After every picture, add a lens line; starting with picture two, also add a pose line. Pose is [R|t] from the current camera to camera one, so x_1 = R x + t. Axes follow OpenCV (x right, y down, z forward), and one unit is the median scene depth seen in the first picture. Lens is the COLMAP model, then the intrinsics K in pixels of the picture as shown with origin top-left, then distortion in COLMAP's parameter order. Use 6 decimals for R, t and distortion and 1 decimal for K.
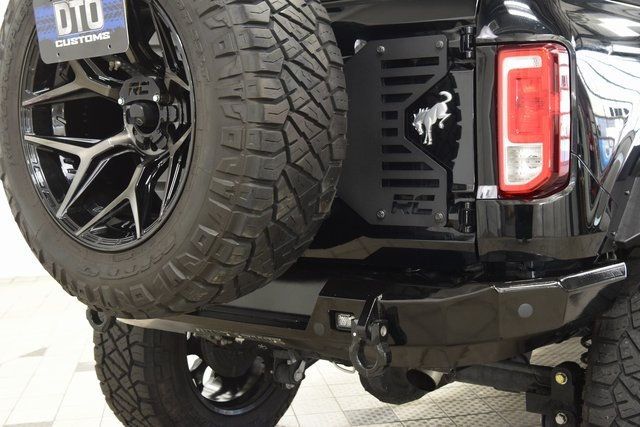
lens RADIAL K [[950.1, 0, 304.4], [0, 950.1, 214.0], [0, 0, 1]] dist [0.018690, 0.048402]
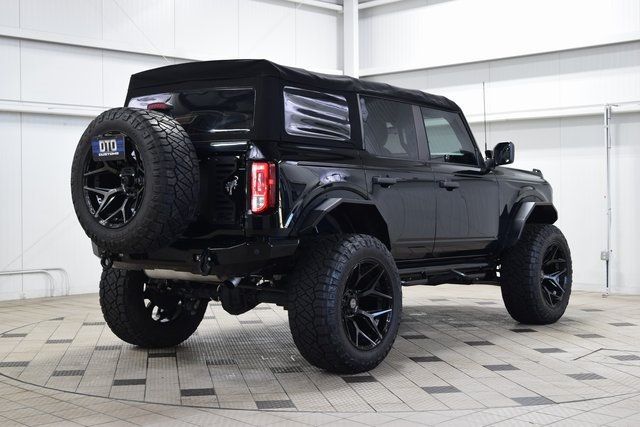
lens RADIAL K [[950.1, 0, 304.4], [0, 950.1, 214.0], [0, 0, 1]] dist [0.018690, 0.048402]
pose [[0.999212, 0.035843, 0.017069, 0.311913], [-0.034470, 0.996593, -0.074928, 0.190811], [-0.019696, 0.074280, 0.997043, -1.842751]]
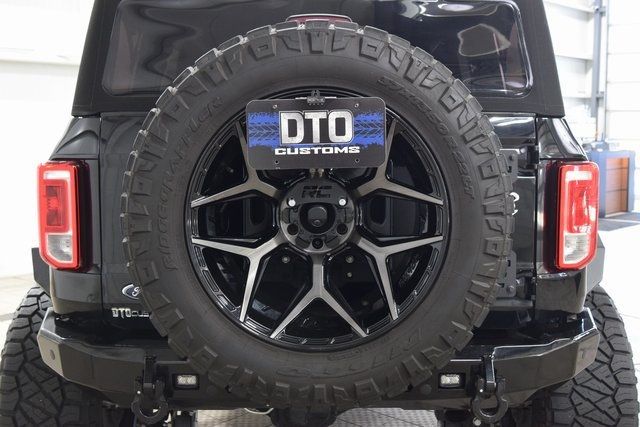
lens RADIAL K [[804.1, 0, 320.0], [0, 804.1, 213.5], [0, 0, 1]] dist [-0.021886, -0.021574]
pose [[0.774265, -0.028943, 0.632199, -0.769740], [0.031371, 0.999481, 0.007336, -0.119446], [-0.632083, 0.014153, 0.774771, 0.320207]]
